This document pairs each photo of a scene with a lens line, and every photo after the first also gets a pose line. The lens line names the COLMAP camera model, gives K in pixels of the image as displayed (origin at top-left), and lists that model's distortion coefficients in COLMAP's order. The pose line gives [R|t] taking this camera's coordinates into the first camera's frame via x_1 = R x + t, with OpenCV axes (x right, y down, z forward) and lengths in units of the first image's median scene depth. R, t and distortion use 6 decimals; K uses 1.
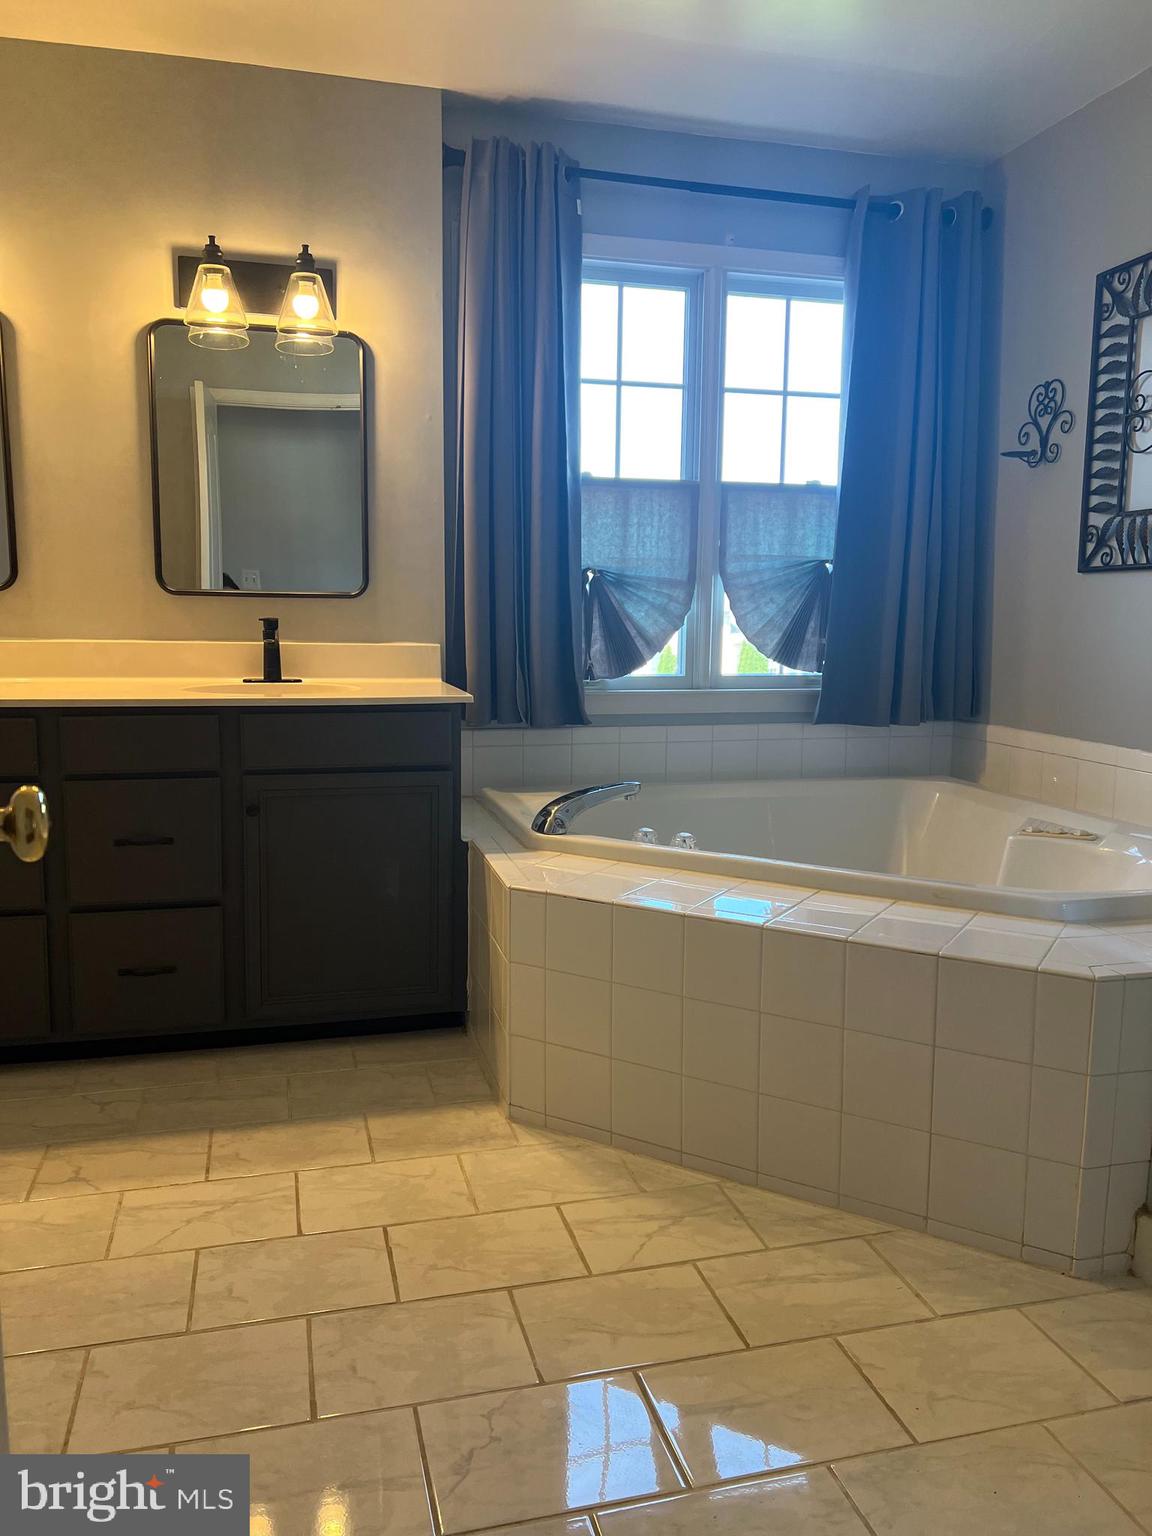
lens RADIAL K [[1155.6, 0, 572.6], [0, 1155.6, 773.4], [0, 0, 1]] dist [0.039885, -0.050906]
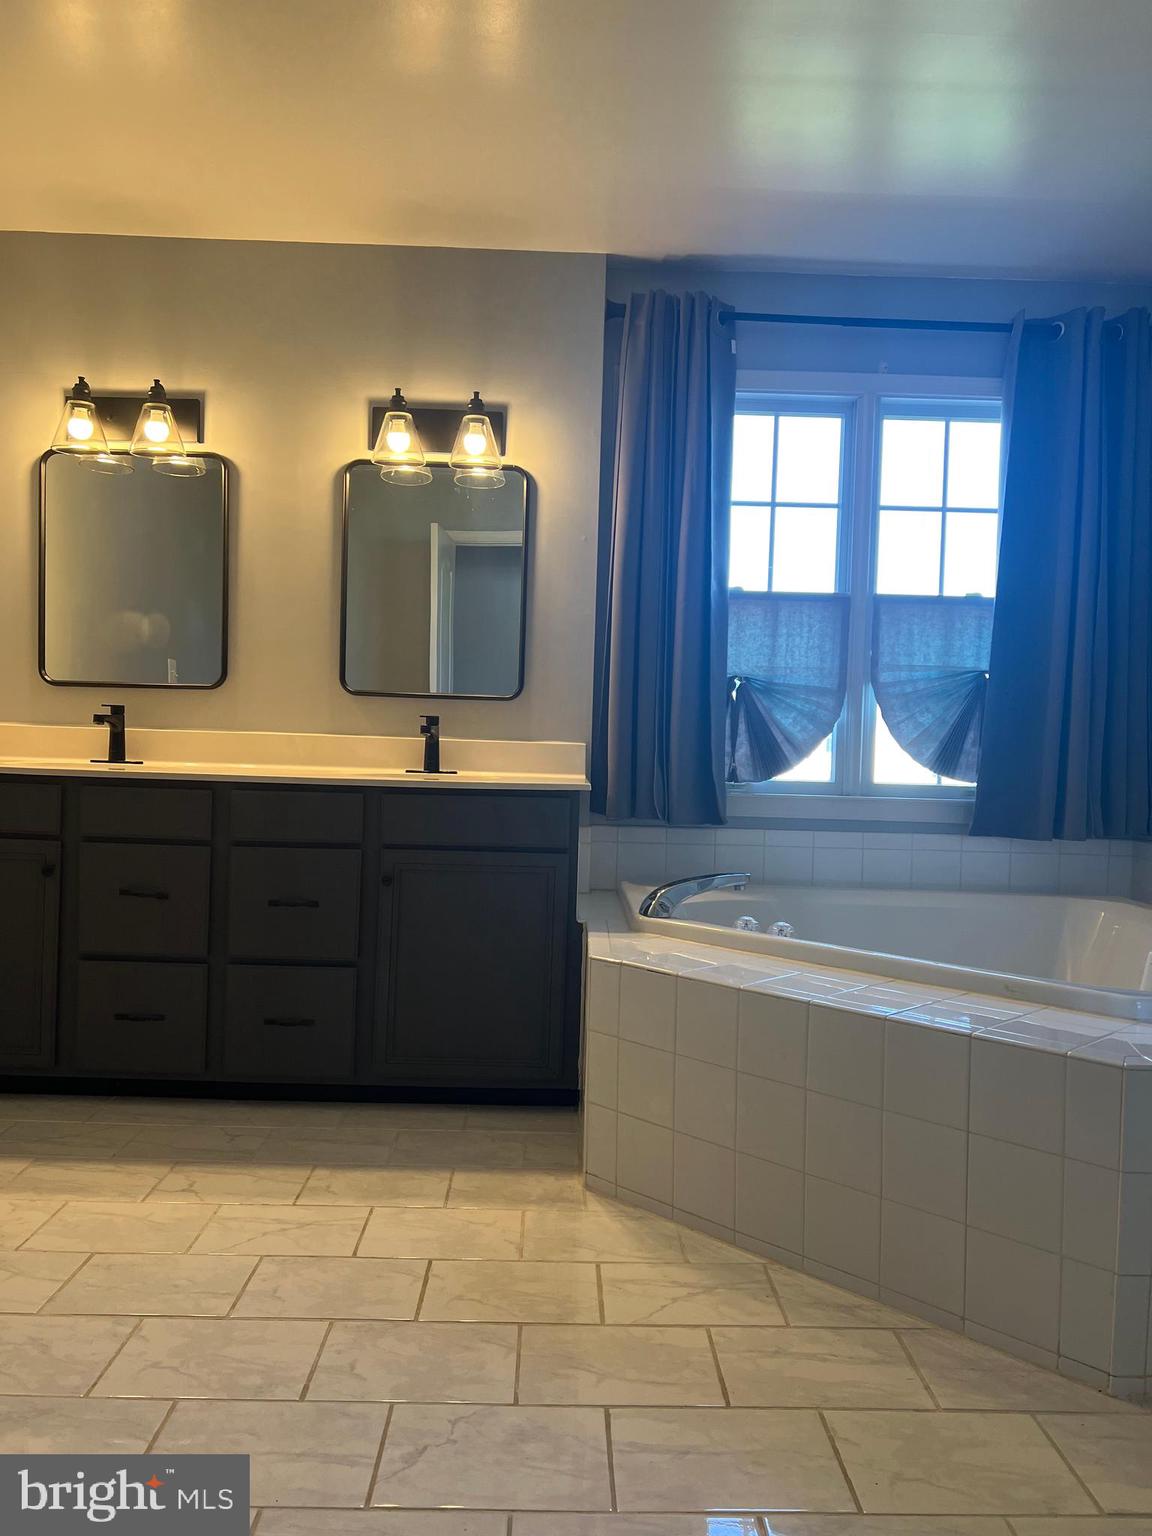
lens RADIAL K [[1155.6, 0, 570.3], [0, 1155.6, 776.1], [0, 0, 1]] dist [0.039885, -0.050906]
pose [[0.972213, 0.024327, -0.232832, 0.136253], [-0.051304, 0.992549, -0.110520, 0.041879], [0.228409, 0.119394, 0.966217, -0.035681]]
